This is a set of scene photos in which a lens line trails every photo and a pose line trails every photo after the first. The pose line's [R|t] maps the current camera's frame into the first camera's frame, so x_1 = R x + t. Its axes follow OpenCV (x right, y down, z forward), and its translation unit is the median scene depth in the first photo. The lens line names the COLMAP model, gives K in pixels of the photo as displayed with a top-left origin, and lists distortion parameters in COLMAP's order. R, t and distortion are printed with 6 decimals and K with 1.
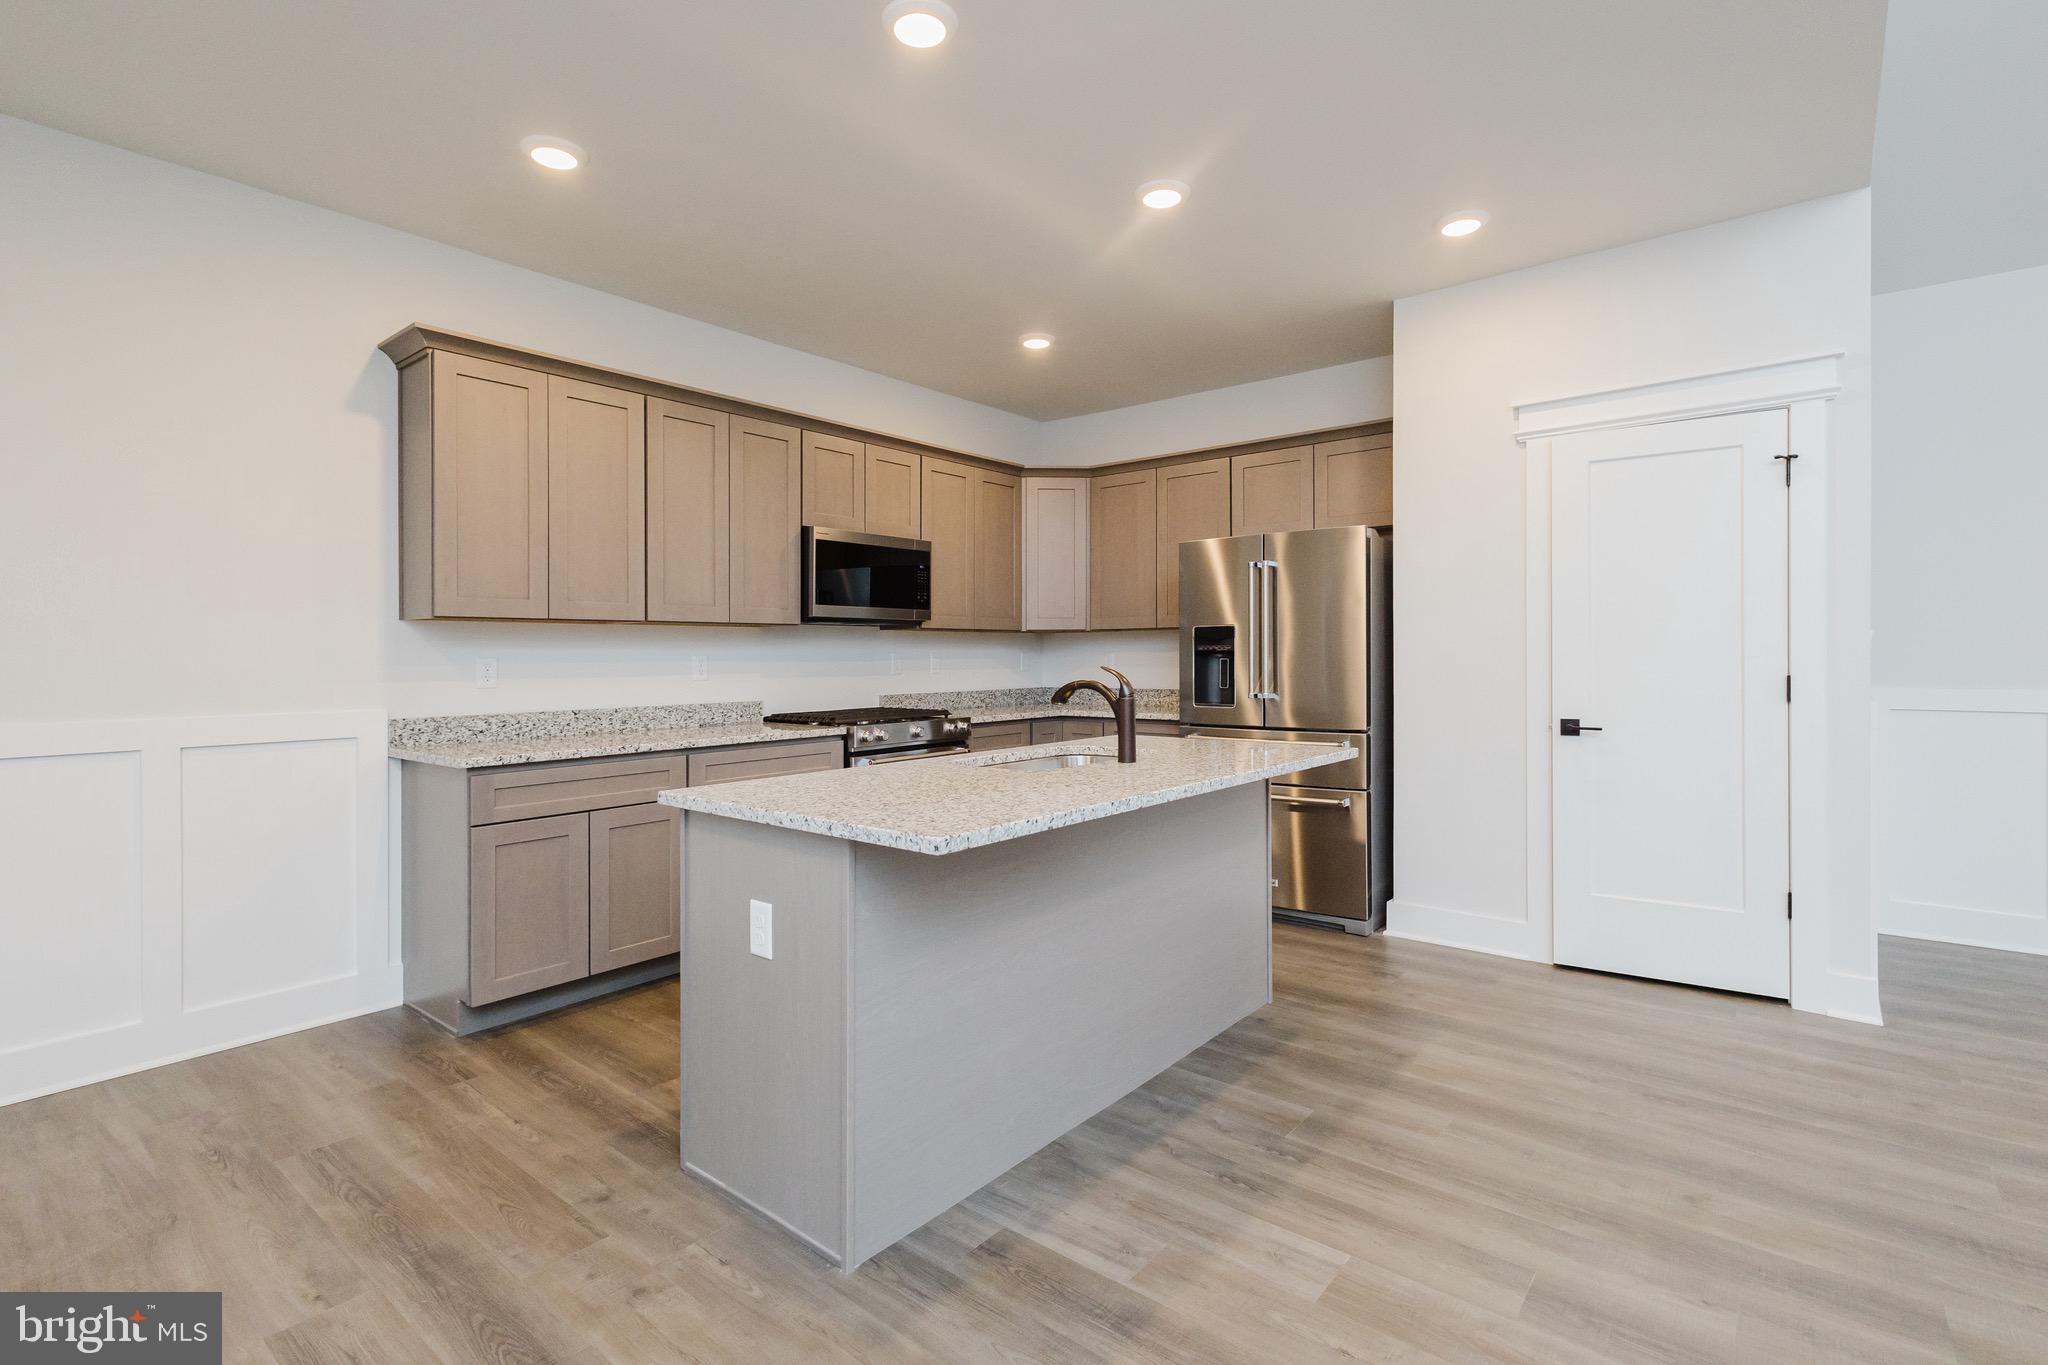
lens RADIAL K [[967.1, 0, 1036.2], [0, 967.1, 665.8], [0, 0, 1]] dist [0.012188, -0.000030]
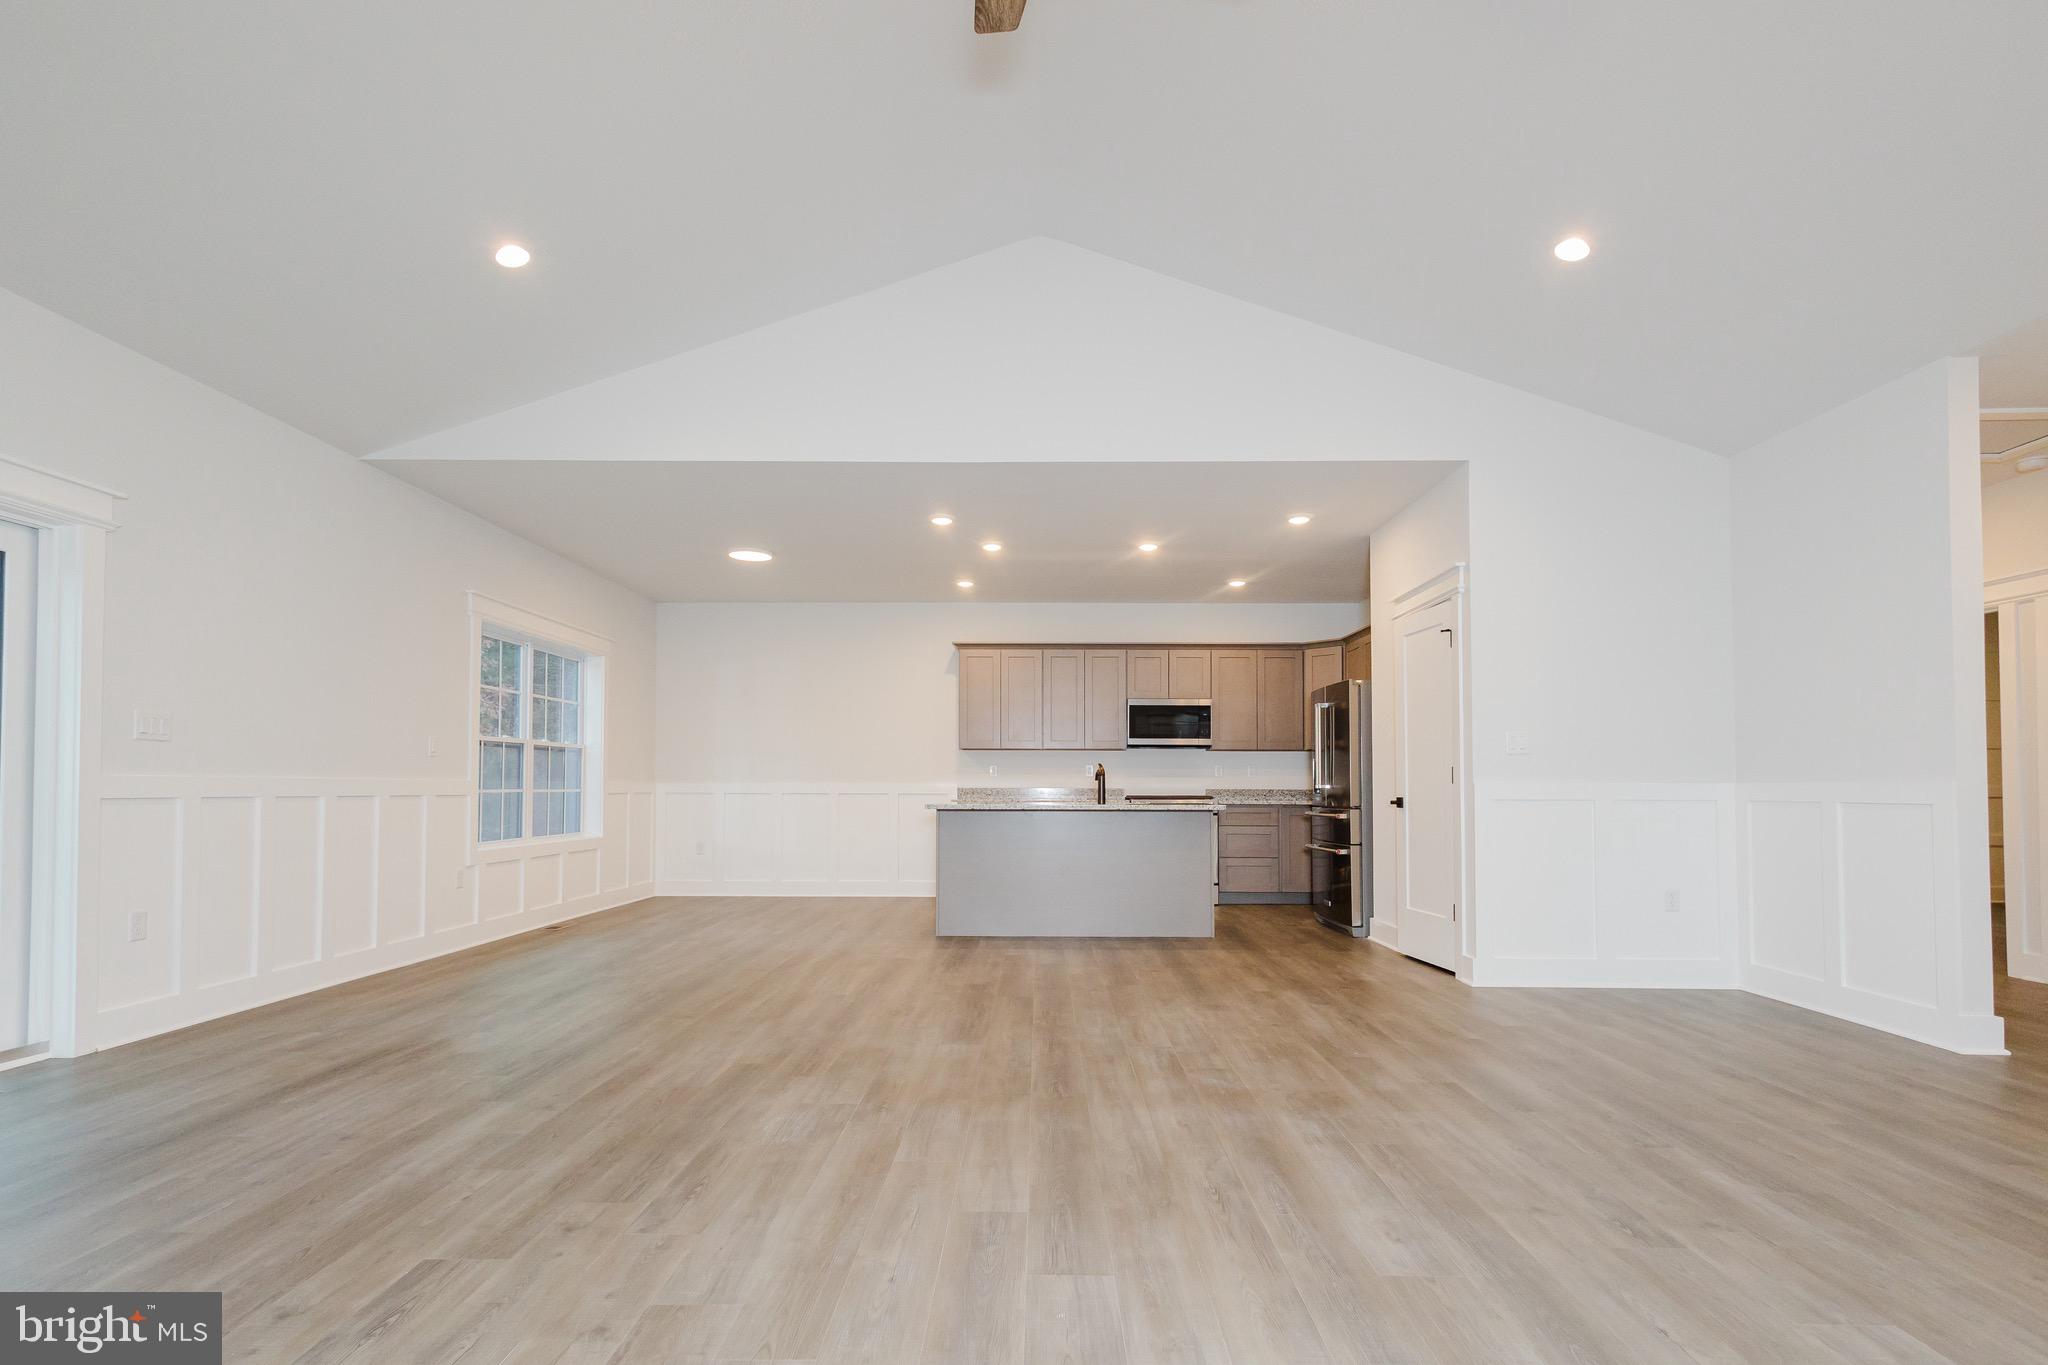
lens RADIAL K [[982.5, 0, 1019.1], [0, 982.5, 793.1], [0, 0, 1]] dist [-0.002001, -0.000341]
pose [[0.618329, 0.011323, -0.785838, 1.541877], [-0.017534, 0.999846, 0.000610, 0.064083], [0.785724, 0.013402, 0.618432, -0.517700]]
